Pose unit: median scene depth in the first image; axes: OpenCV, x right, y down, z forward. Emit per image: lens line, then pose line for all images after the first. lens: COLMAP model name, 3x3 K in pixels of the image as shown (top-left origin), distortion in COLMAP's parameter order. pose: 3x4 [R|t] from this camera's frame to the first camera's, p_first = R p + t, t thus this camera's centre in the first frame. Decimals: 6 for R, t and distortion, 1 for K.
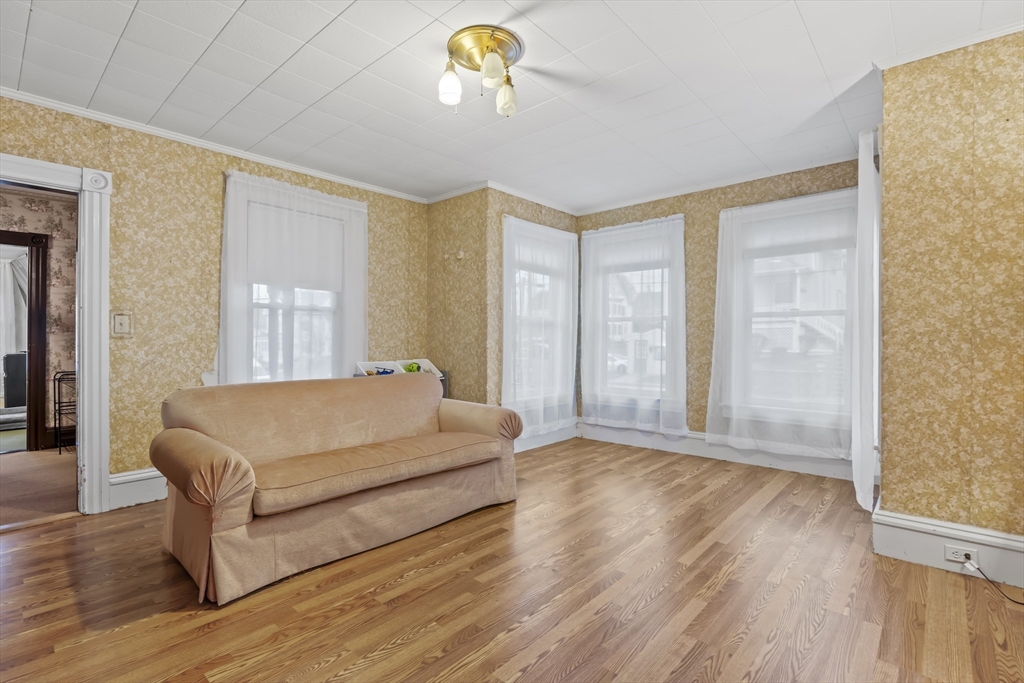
lens RADIAL K [[478.0, 0, 511.9], [0, 478.0, 341.8], [0, 0, 1]] dist [-0.003852, -0.000585]
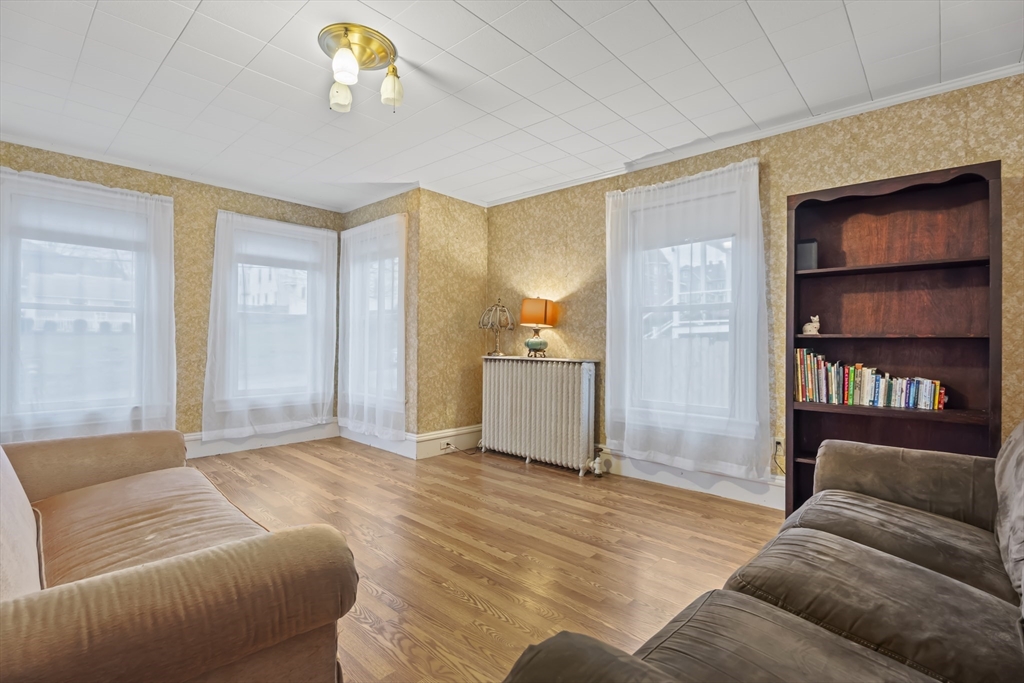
lens RADIAL K [[478.0, 0, 515.1], [0, 478.0, 338.6], [0, 0, 1]] dist [-0.003852, -0.000585]
pose [[0.007769, 0.002547, 0.999967, -1.000216], [-0.005553, 0.999981, -0.002504, -0.002531], [-0.999954, -0.005533, 0.007783, 0.622216]]
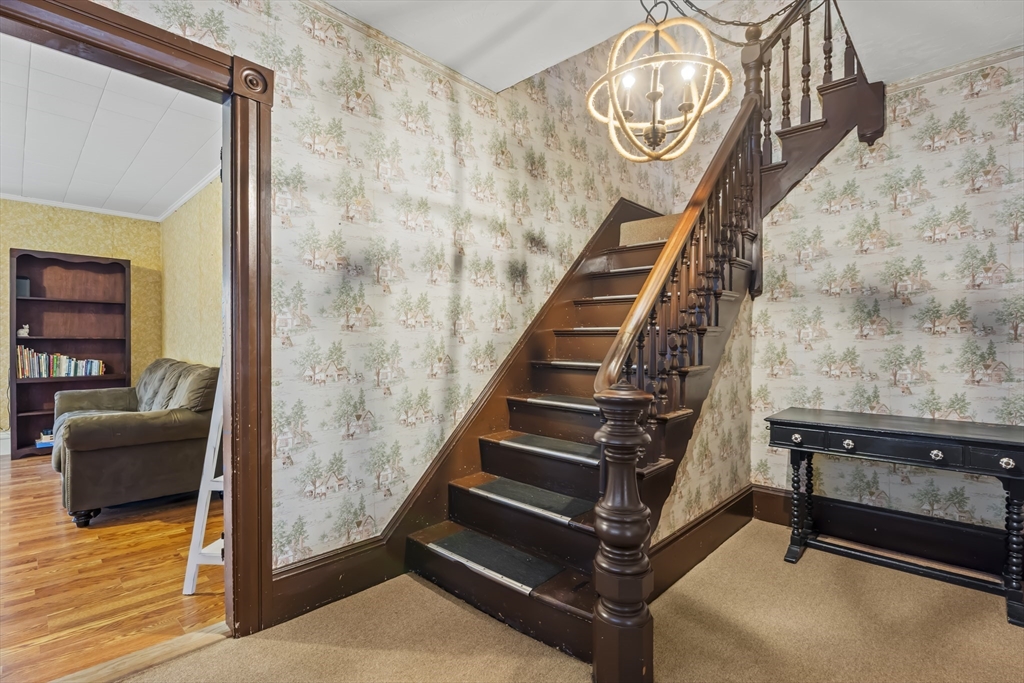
lens RADIAL K [[478.0, 0, 507.4], [0, 478.0, 342.1], [0, 0, 1]] dist [-0.003852, -0.000585]
pose [[-0.999210, -0.000369, 0.039751, -1.775981], [-0.000542, 0.999990, -0.004348, 0.009689], [-0.039749, -0.004366, -0.999200, 1.673158]]
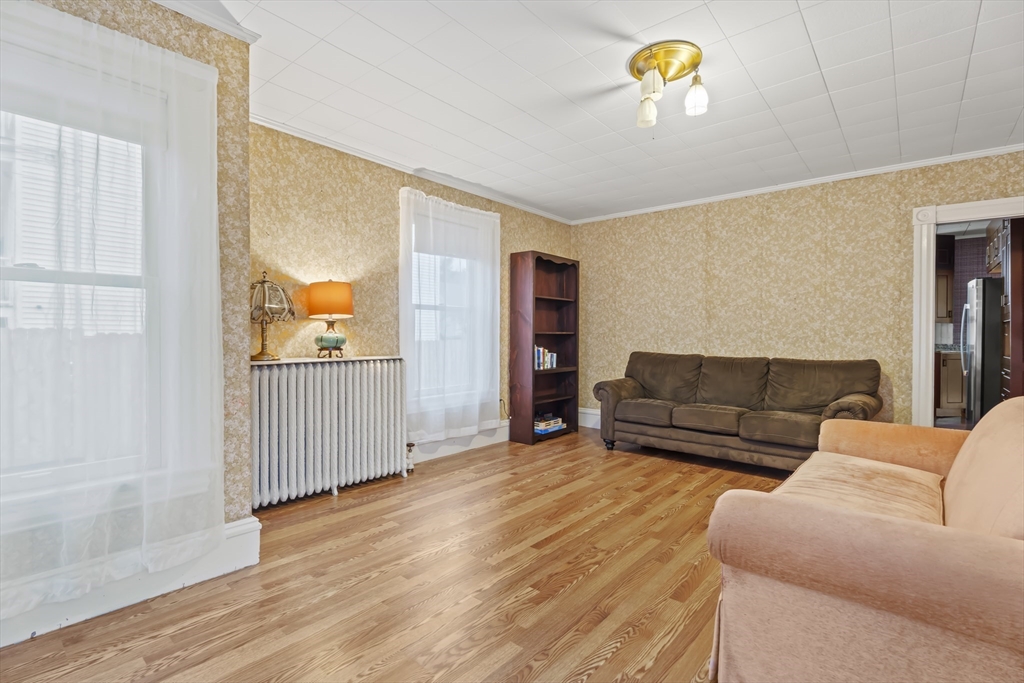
lens RADIAL K [[478.0, 0, 513.1], [0, 478.0, 341.5], [0, 0, 1]] dist [-0.003852, -0.000585]
pose [[-0.999676, -0.006151, -0.024679, 0.285244], [-0.006536, 0.999857, 0.015566, -0.009679], [0.024580, 0.015722, -0.999574, 1.942422]]
